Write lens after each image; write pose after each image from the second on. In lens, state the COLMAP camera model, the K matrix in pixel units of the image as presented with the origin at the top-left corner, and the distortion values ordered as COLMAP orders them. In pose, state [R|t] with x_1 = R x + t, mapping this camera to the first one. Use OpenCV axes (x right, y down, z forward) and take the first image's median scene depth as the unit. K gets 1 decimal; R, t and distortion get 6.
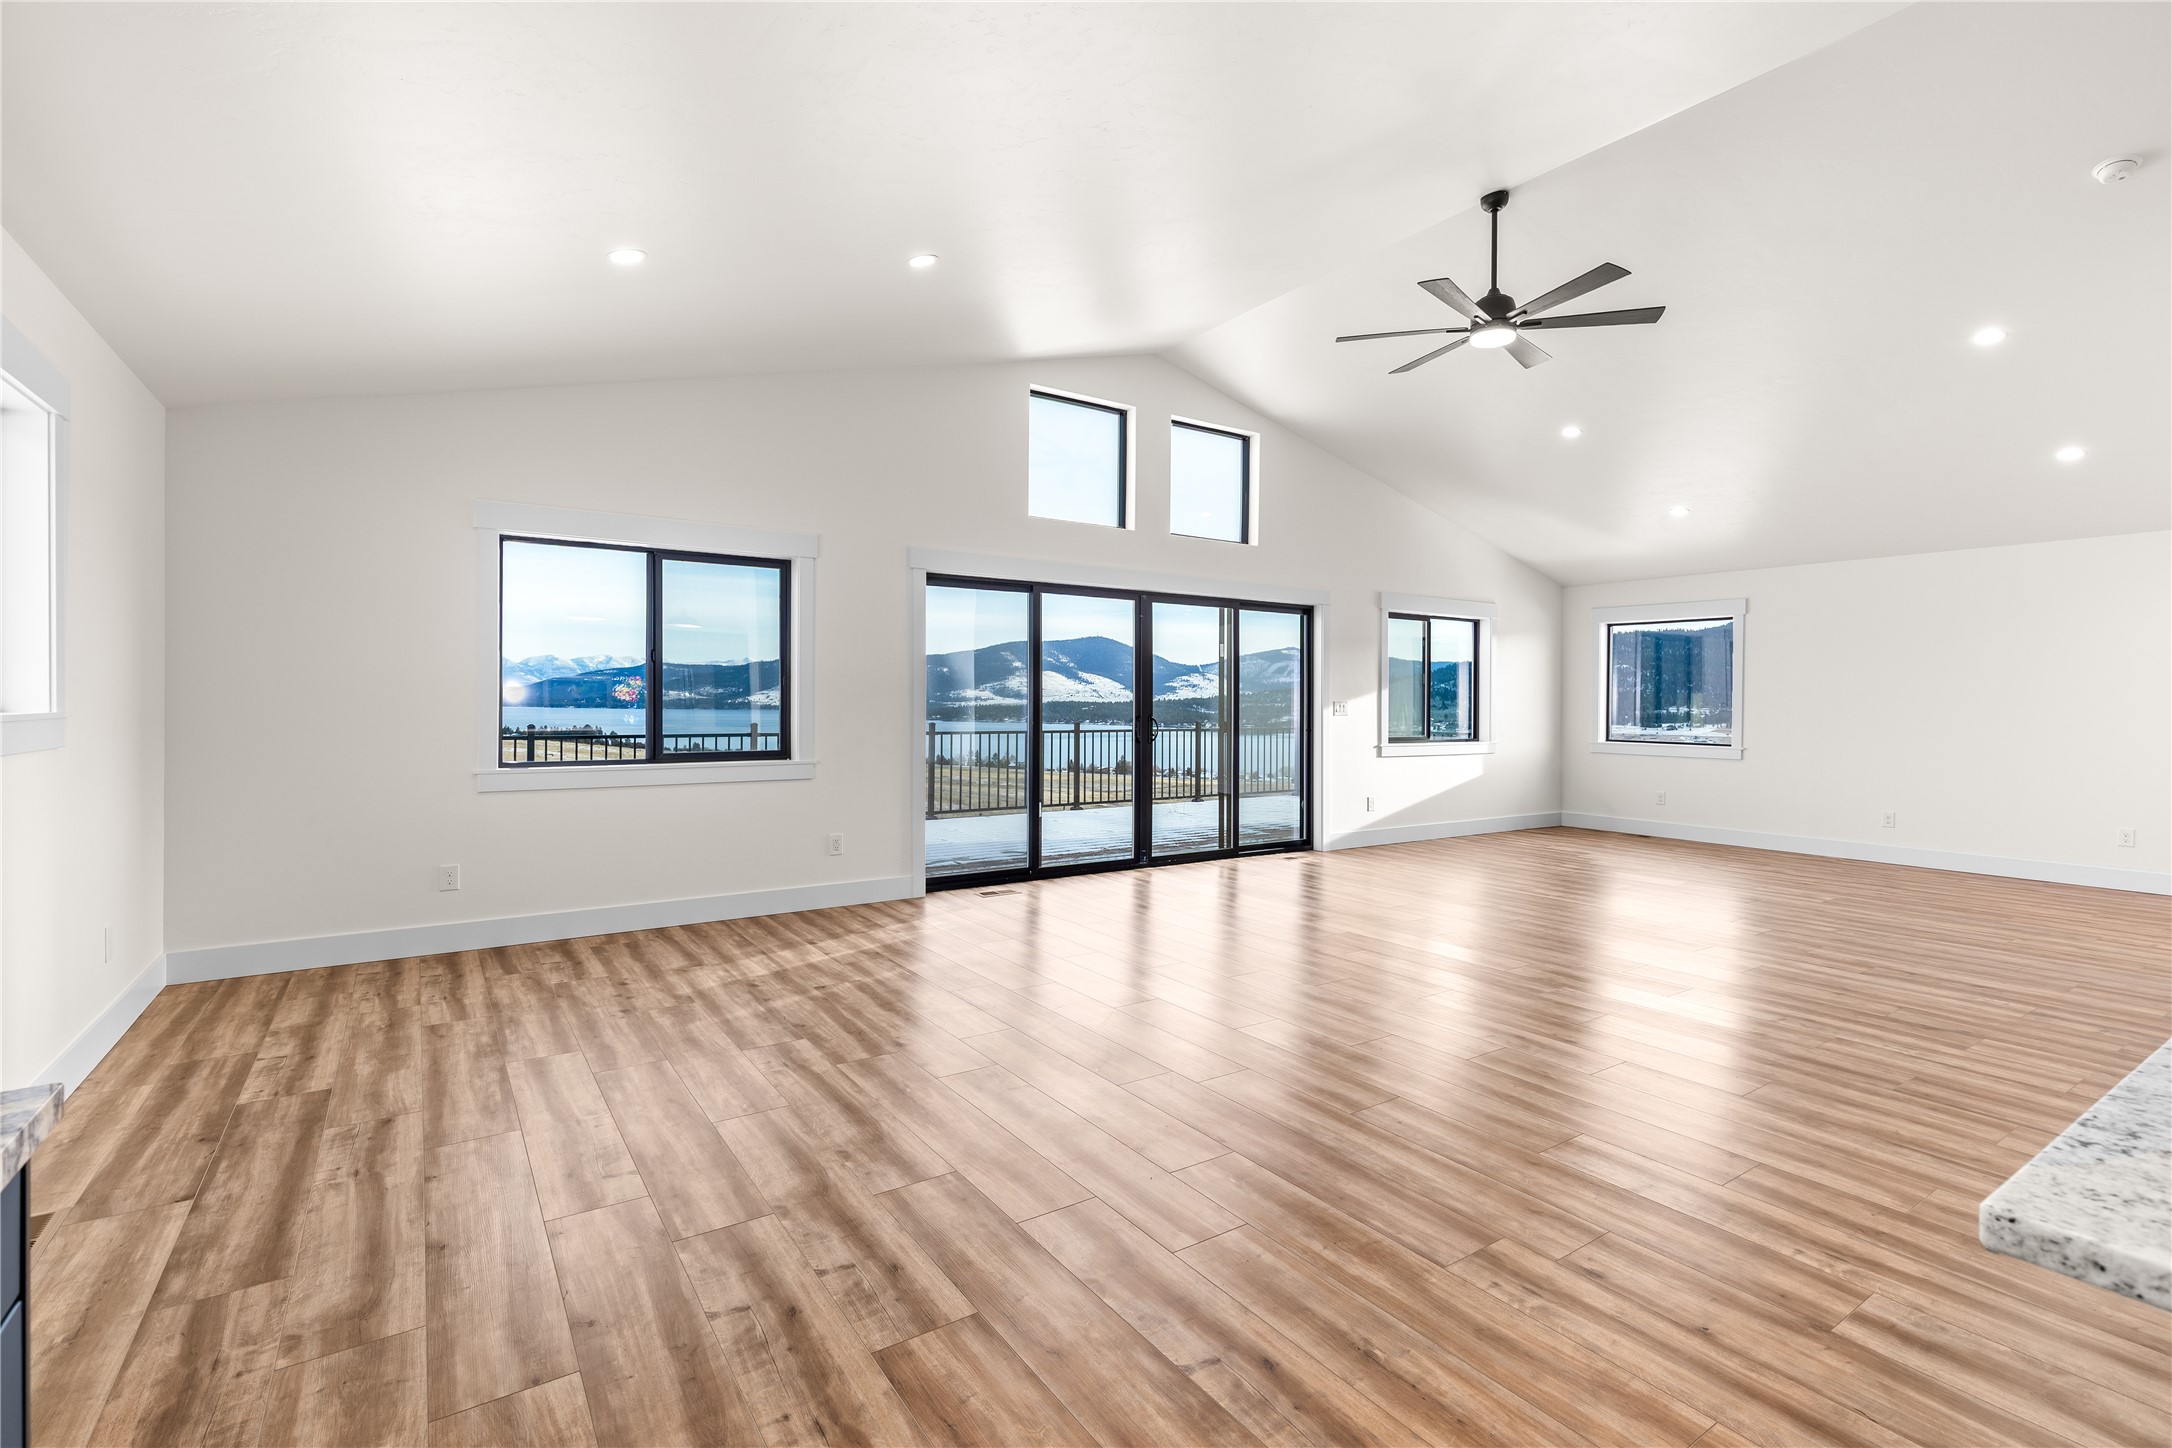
lens RADIAL K [[1001.6, 0, 1088.1], [0, 1001.6, 715.9], [0, 0, 1]] dist [0.002611, -0.000637]
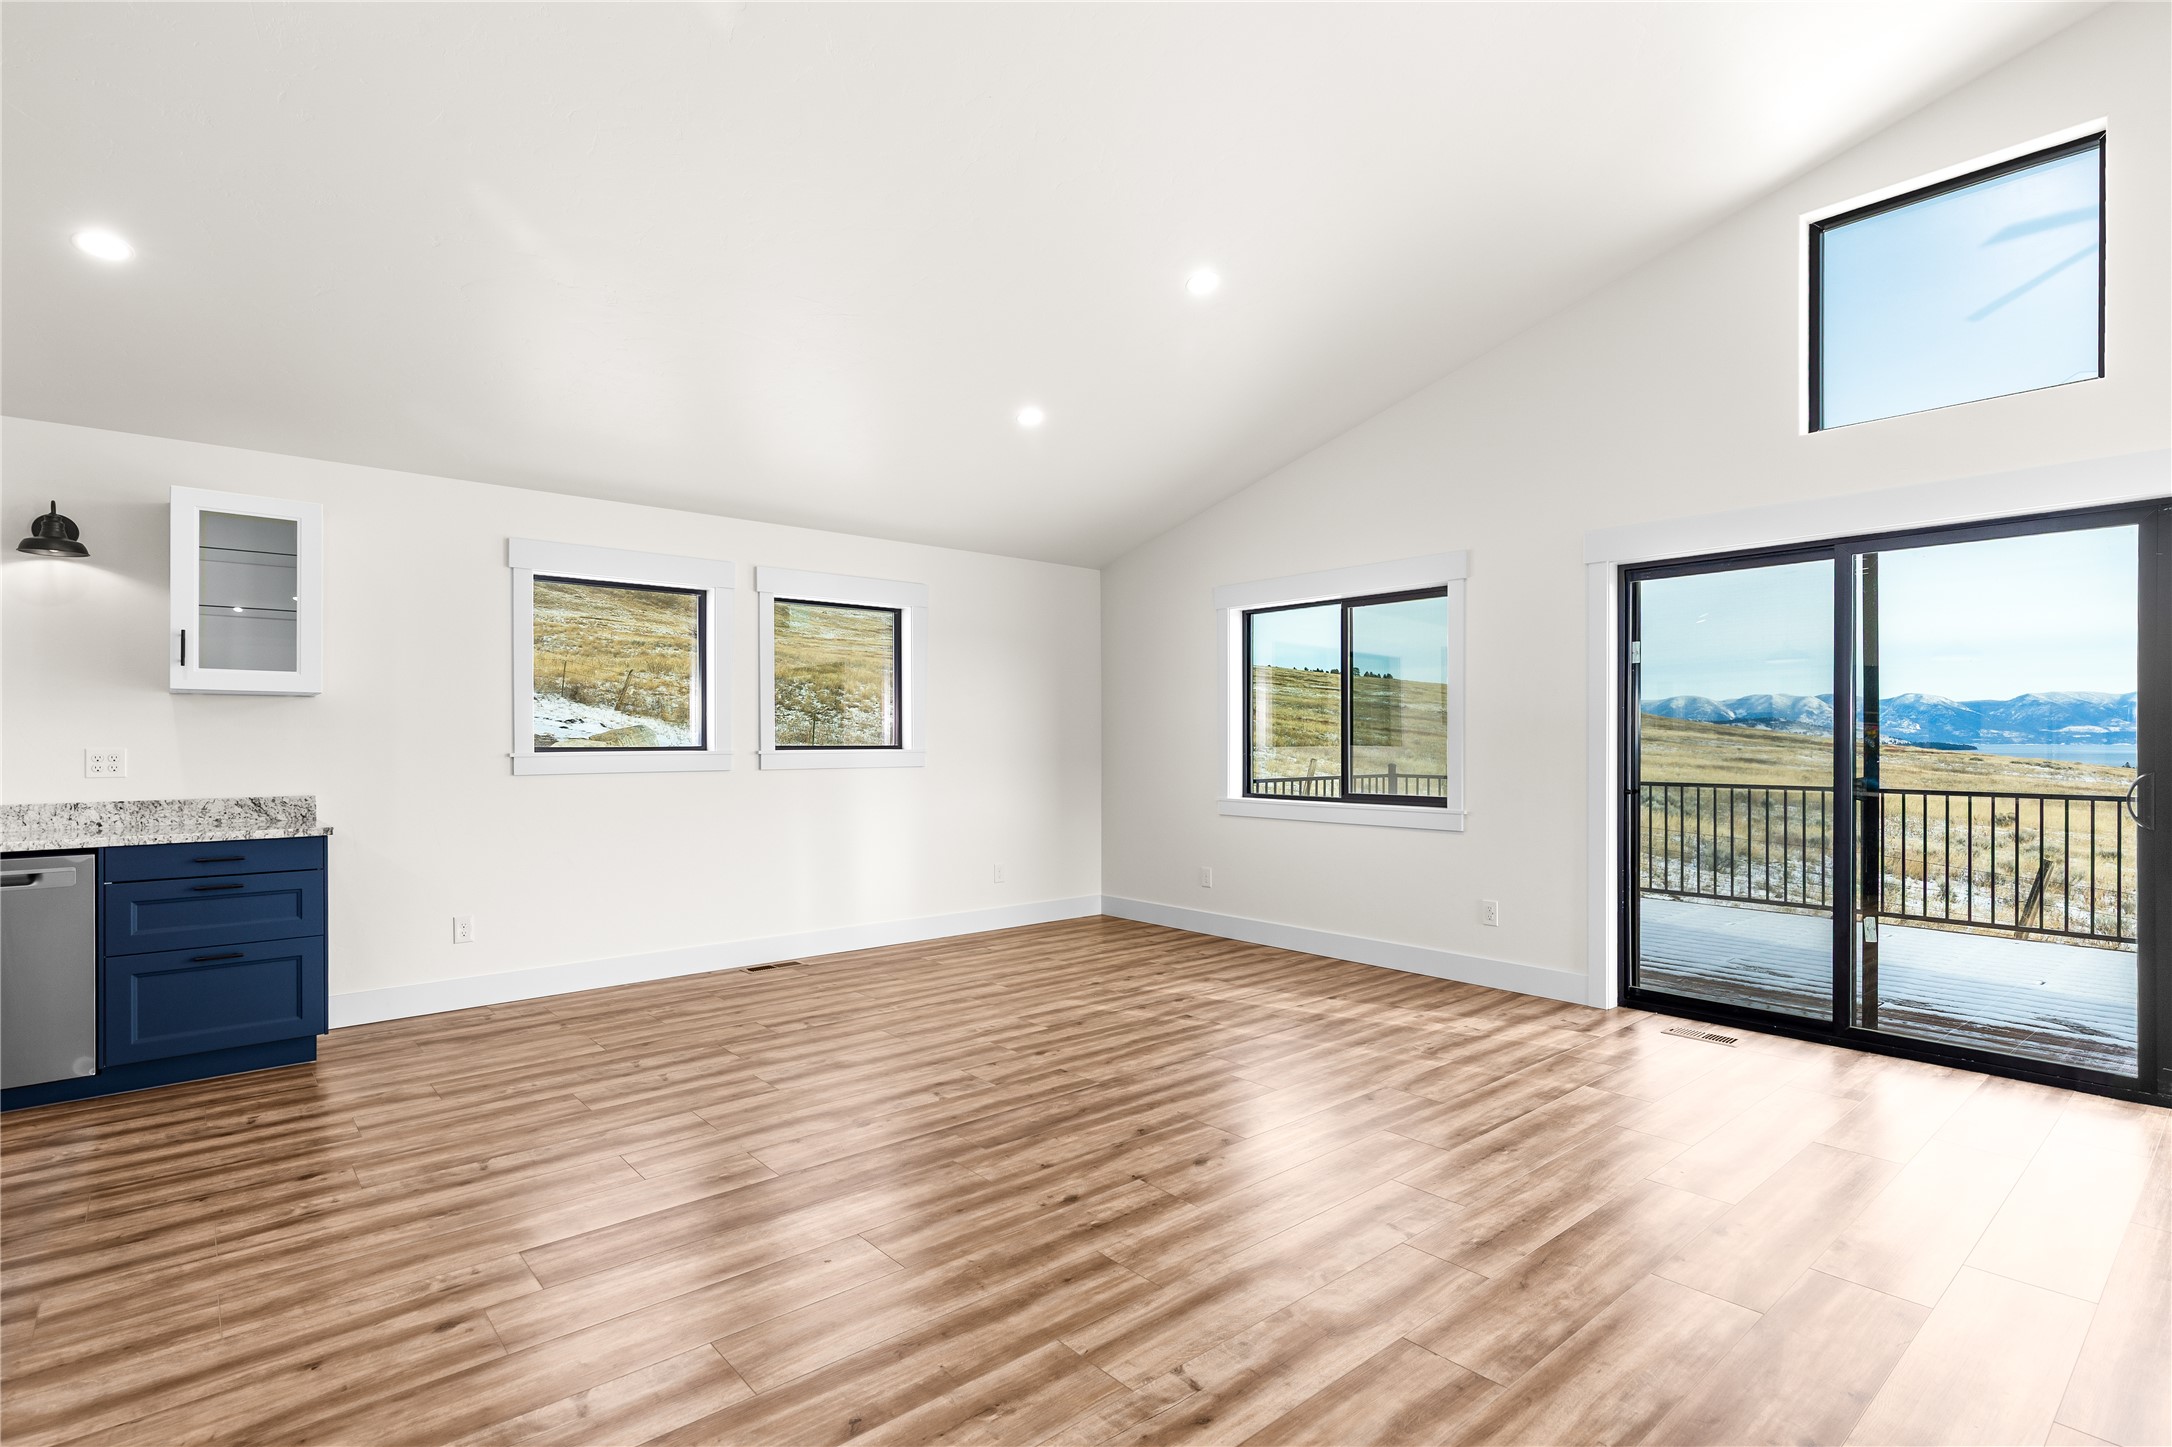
lens RADIAL K [[1059.5, 0, 1081.1], [0, 1059.5, 733.7], [0, 0, 1]] dist [-0.013192, 0.001873]
pose [[0.105624, -0.015710, -0.994282, 0.851042], [-0.014099, 0.999751, -0.017294, -0.001410], [0.994306, 0.015845, 0.105376, 0.803454]]
